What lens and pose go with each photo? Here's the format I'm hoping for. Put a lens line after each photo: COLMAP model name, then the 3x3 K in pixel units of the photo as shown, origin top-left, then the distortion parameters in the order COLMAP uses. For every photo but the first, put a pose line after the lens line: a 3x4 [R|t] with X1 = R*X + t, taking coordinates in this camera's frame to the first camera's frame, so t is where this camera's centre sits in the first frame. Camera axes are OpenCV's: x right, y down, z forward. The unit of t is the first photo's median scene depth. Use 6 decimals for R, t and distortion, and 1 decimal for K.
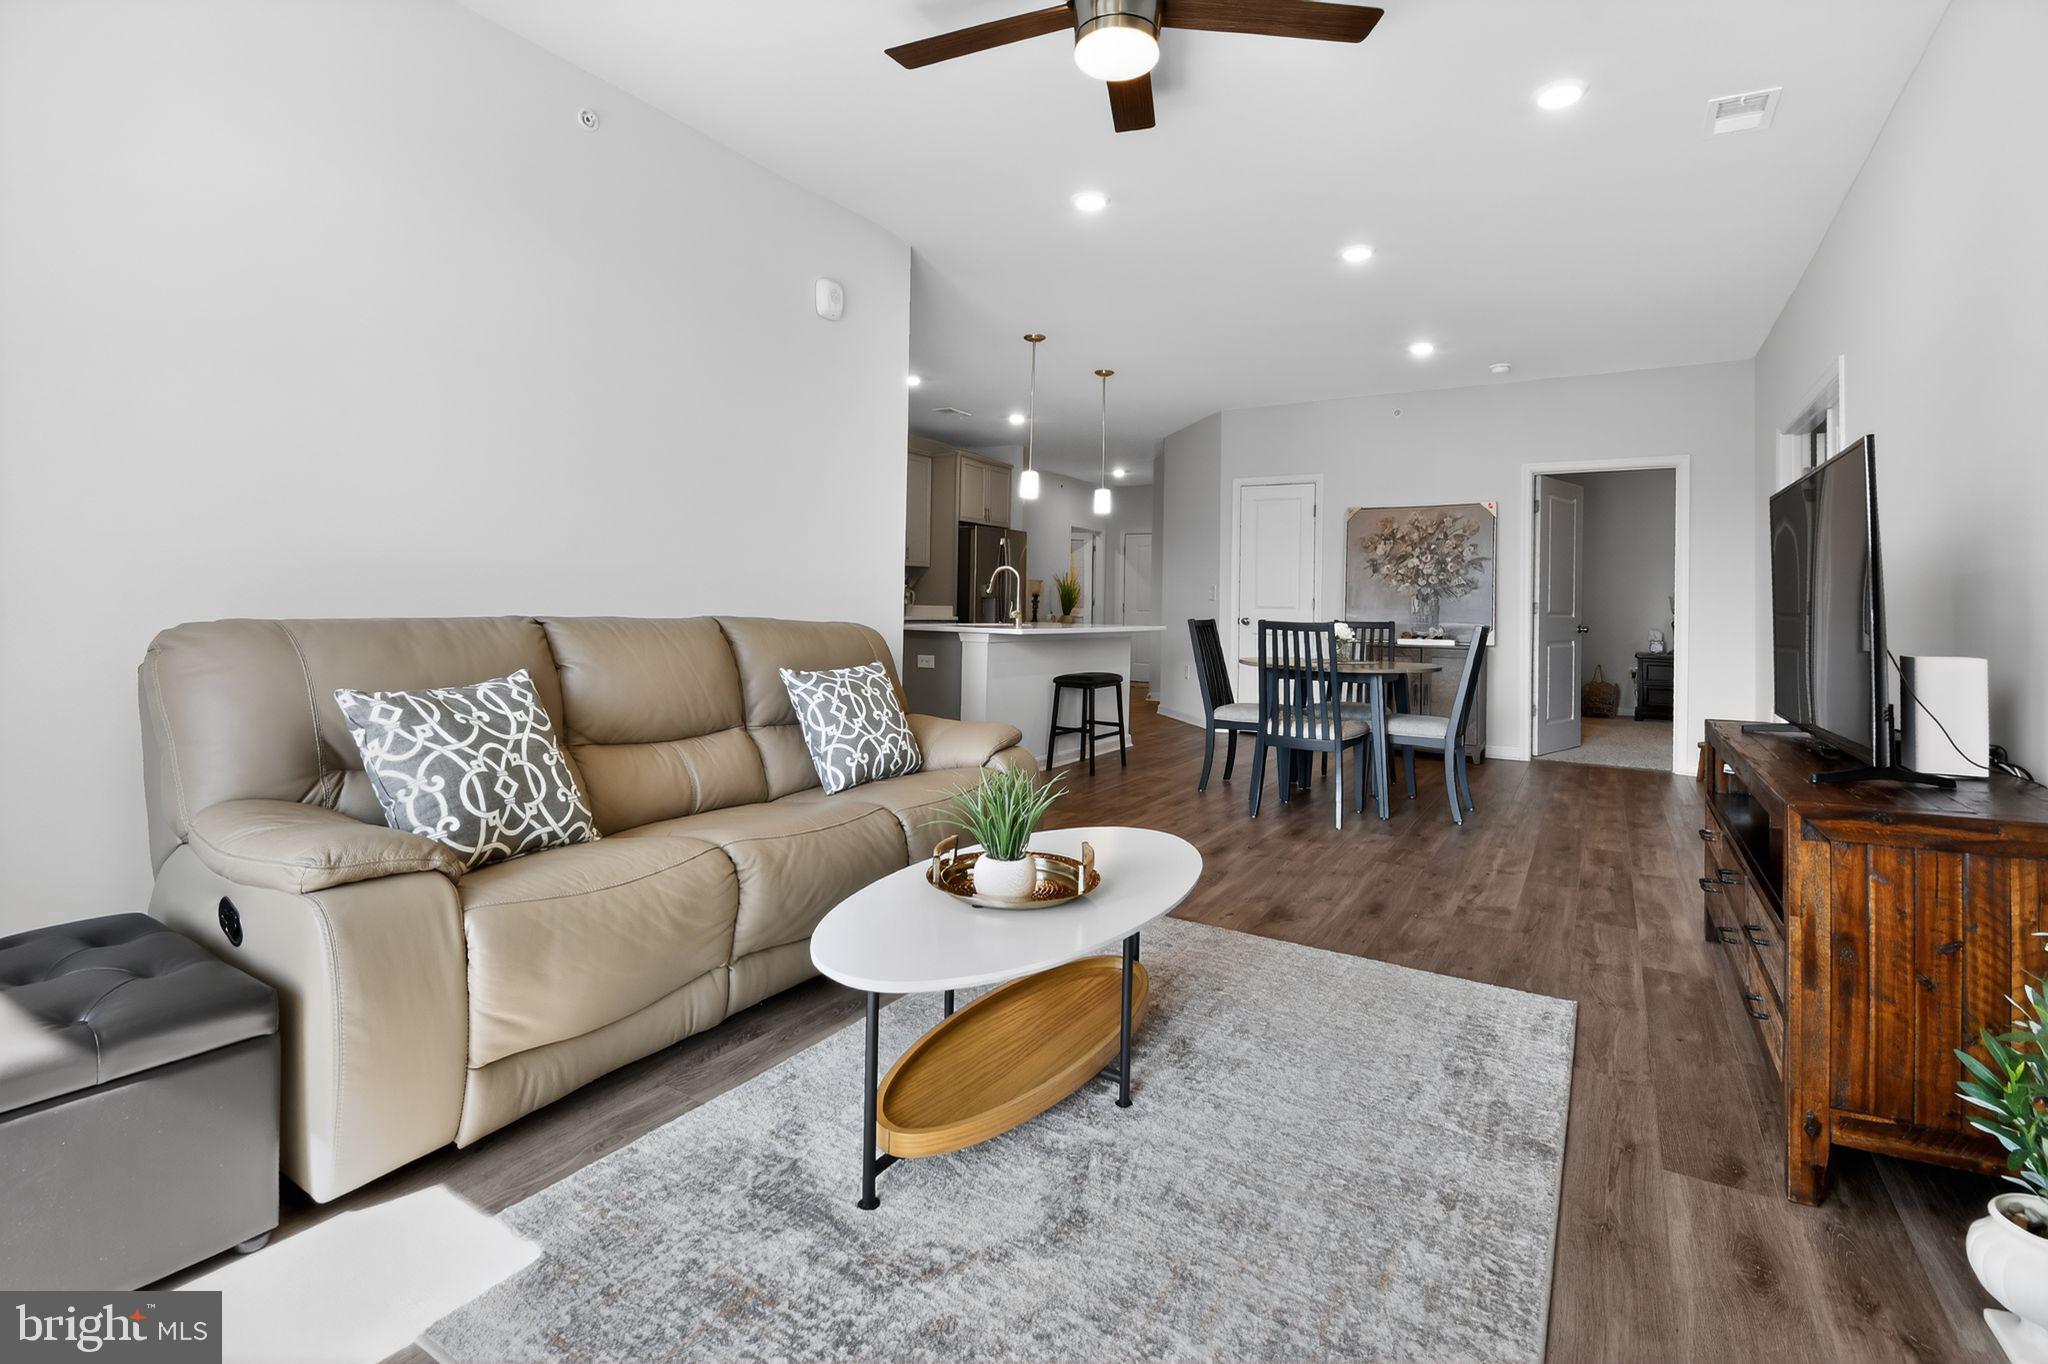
lens RADIAL K [[947.2, 0, 1008.0], [0, 947.2, 590.8], [0, 0, 1]] dist [0.002961, -0.013134]
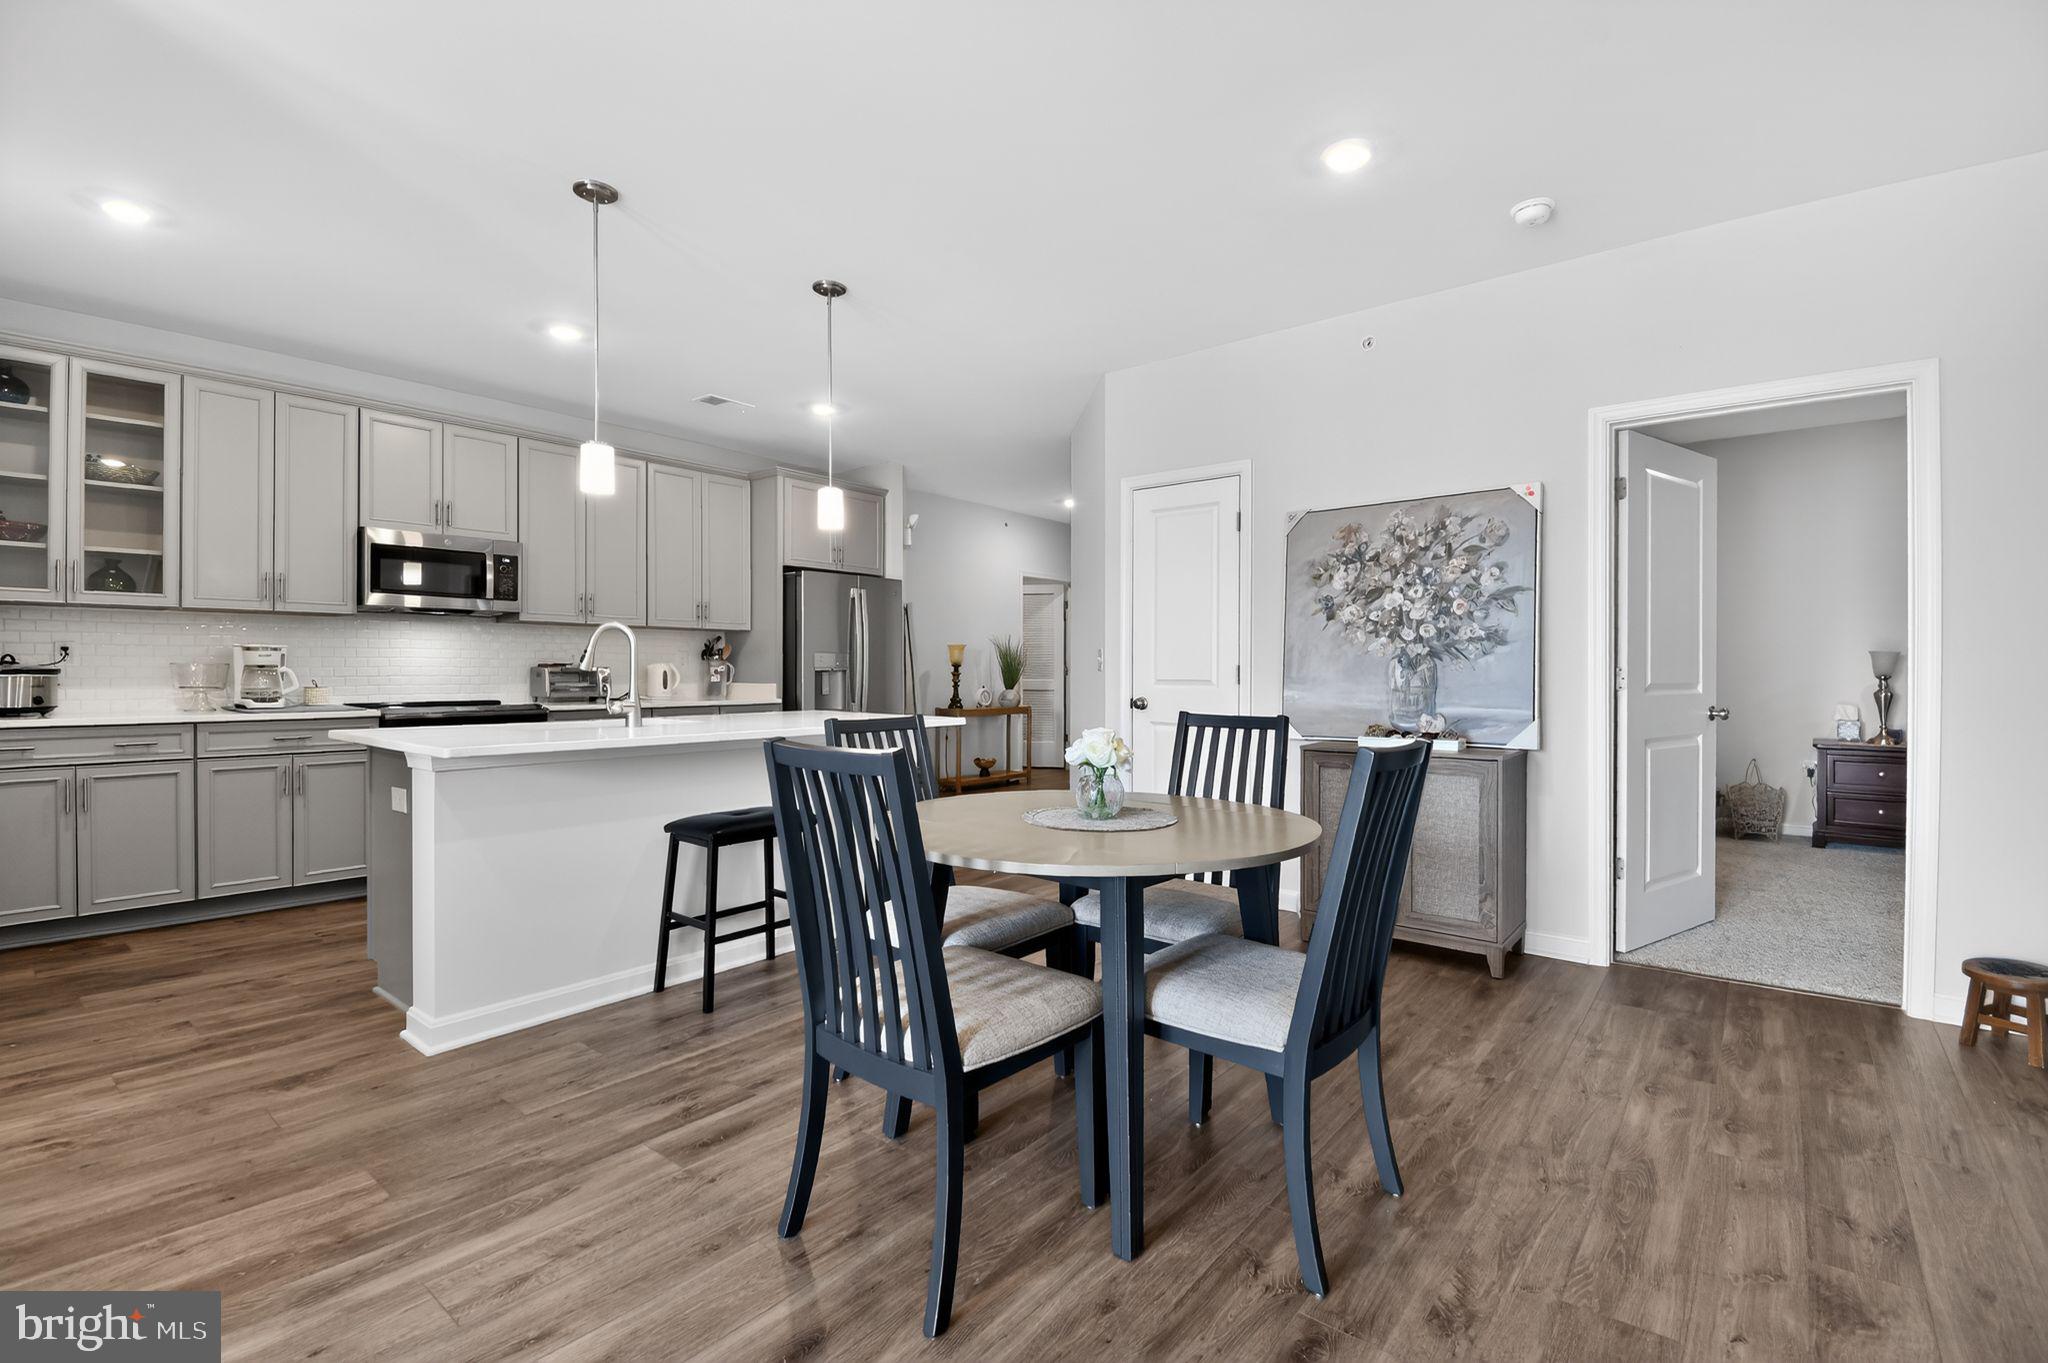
lens RADIAL K [[922.0, 0, 1024.4], [0, 922.0, 675.2], [0, 0, 1]] dist [0.002426, -0.013695]
pose [[0.993033, -0.016127, -0.116730, 0.304584], [0.018291, 0.999680, 0.017489, 0.001281], [0.116410, -0.019503, 0.993010, 0.476242]]
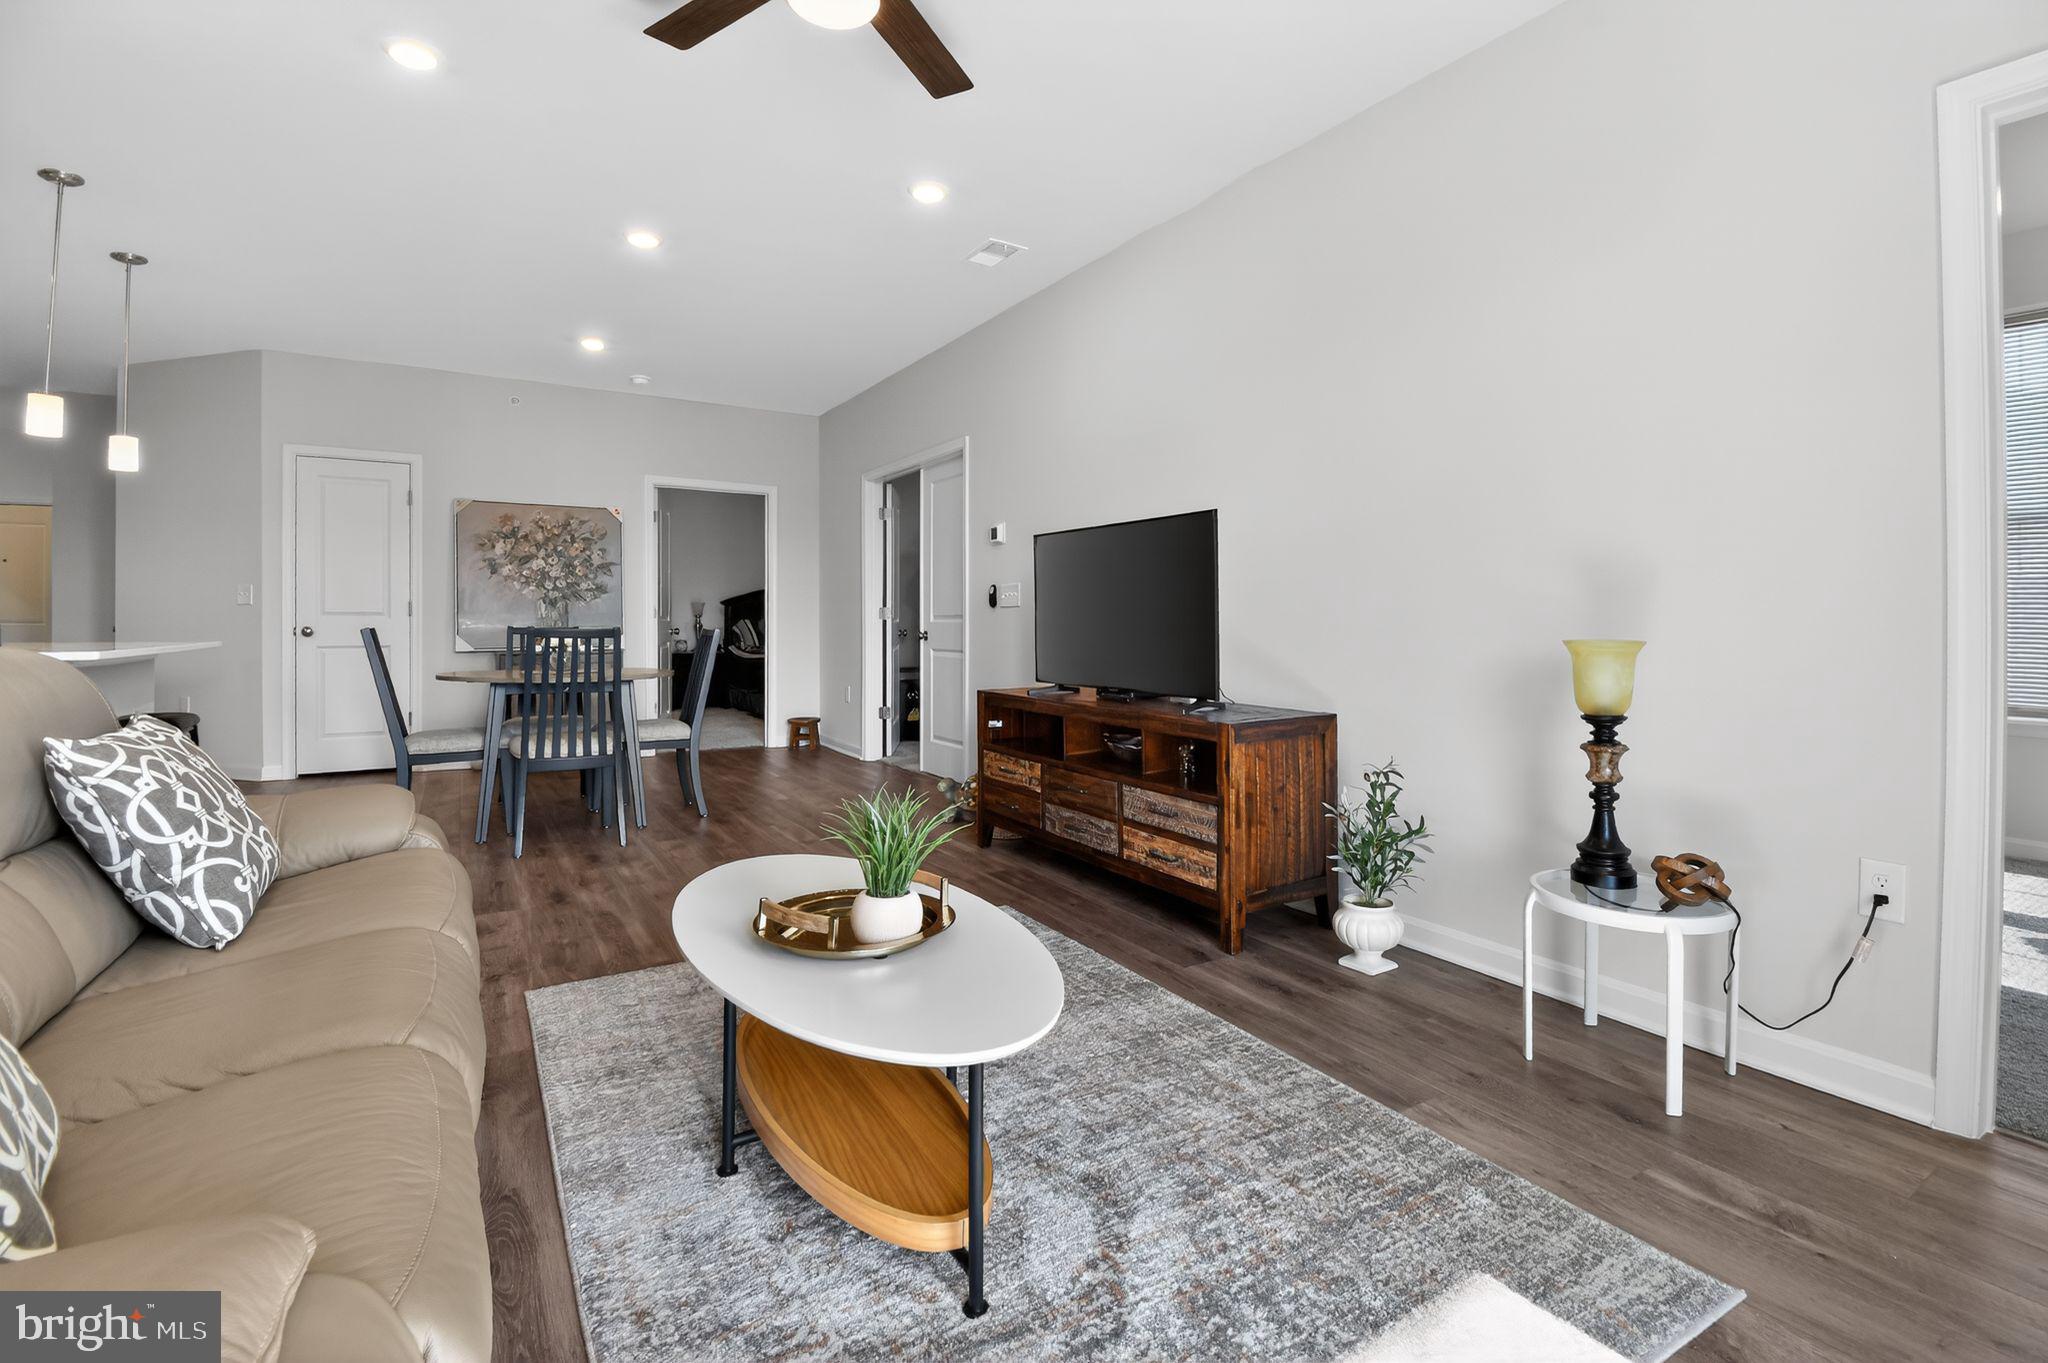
lens RADIAL K [[947.2, 0, 1049.0], [0, 947.2, 632.1], [0, 0, 1]] dist [0.002961, -0.013134]
pose [[0.425986, -0.025778, 0.904362, -0.232699], [-0.009076, 0.999422, 0.032763, 0.002200], [-0.904684, -0.022164, 0.425506, 0.156859]]
